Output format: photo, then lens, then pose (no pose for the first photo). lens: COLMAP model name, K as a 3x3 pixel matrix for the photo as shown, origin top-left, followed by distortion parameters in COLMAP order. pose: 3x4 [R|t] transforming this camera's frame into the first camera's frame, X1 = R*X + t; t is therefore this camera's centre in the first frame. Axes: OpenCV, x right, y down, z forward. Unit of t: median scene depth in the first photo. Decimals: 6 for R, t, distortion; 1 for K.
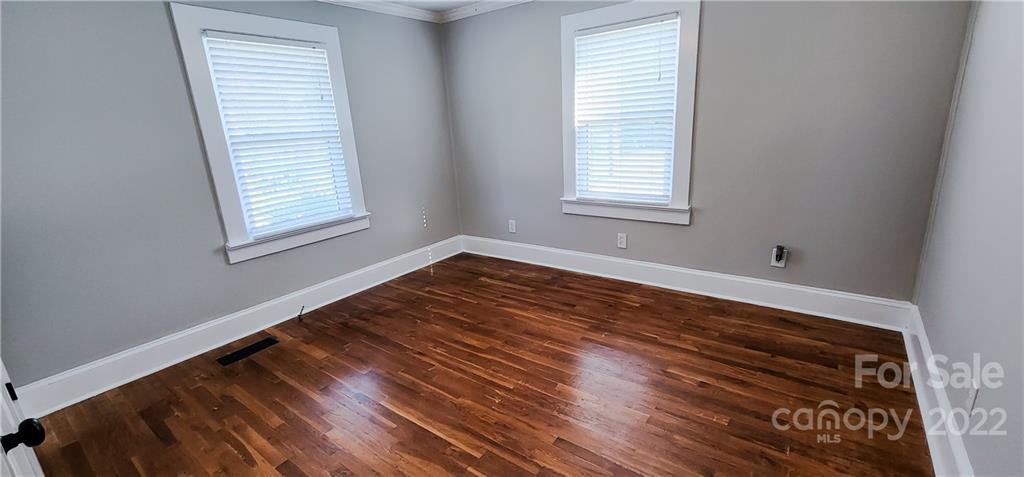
lens RADIAL K [[421.6, 0, 518.6], [0, 421.6, 237.0], [0, 0, 1]] dist [-0.007964, -0.000040]
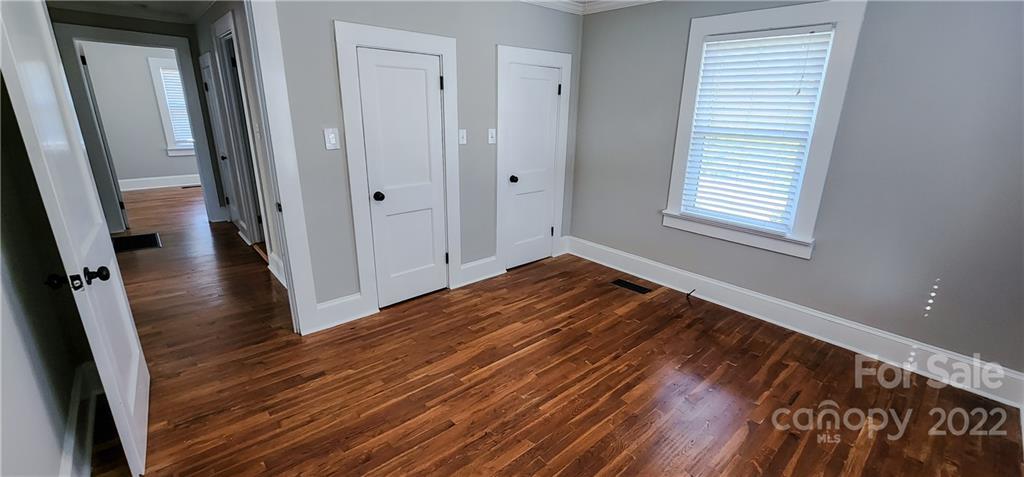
lens RADIAL K [[421.6, 0, 518.6], [0, 421.6, 237.0], [0, 0, 1]] dist [-0.007964, -0.000040]
pose [[-0.200903, 0.333299, -0.921168, 0.586631], [-0.274576, 0.883488, 0.379549, -0.266423], [0.940344, 0.329183, -0.085979, 0.708586]]
